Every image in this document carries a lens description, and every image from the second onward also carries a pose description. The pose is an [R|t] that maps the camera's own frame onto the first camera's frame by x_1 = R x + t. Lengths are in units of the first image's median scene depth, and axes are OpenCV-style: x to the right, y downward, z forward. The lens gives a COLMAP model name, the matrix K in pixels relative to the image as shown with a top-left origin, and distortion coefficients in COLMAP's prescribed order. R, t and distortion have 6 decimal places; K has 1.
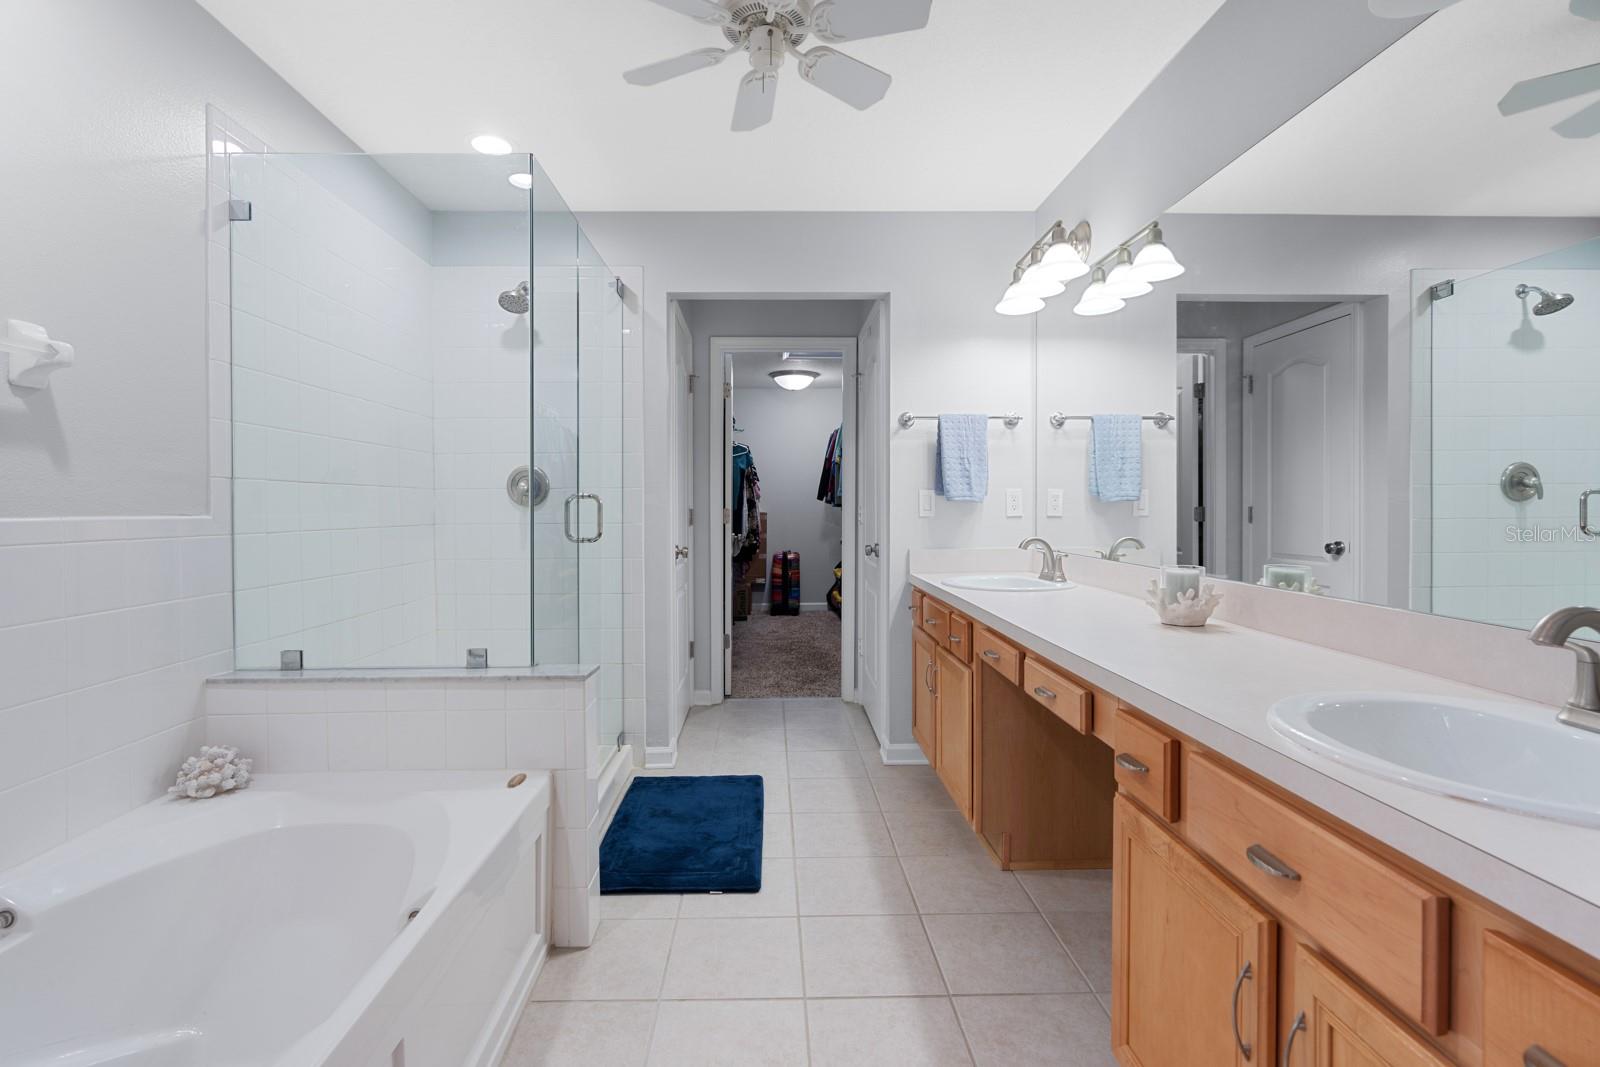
lens RADIAL K [[724.5, 0, 788.4], [0, 724.5, 512.8], [0, 0, 1]] dist [-0.001652, 0.000133]
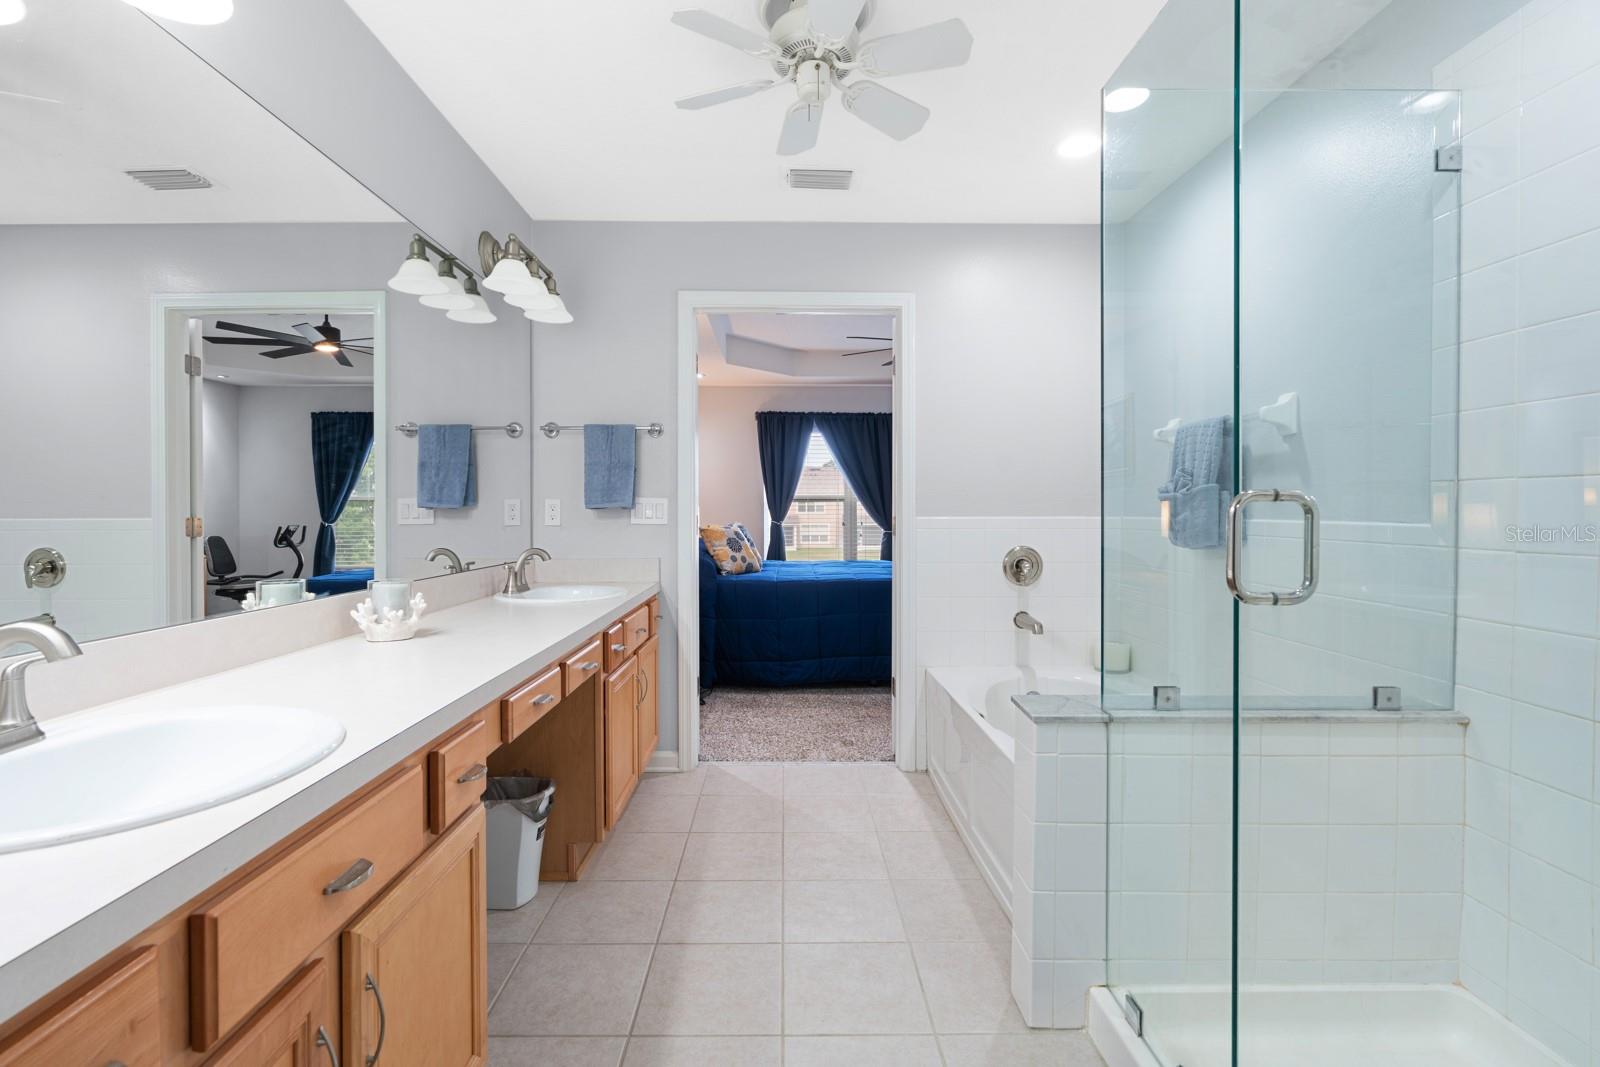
lens RADIAL K [[724.5, 0, 788.4], [0, 724.5, 512.8], [0, 0, 1]] dist [-0.001652, 0.000133]
pose [[-0.999778, 0.004409, 0.020589, -0.012197], [0.004625, 0.999934, 0.010472, -0.022521], [-0.020541, 0.010565, -0.999733, 1.933082]]
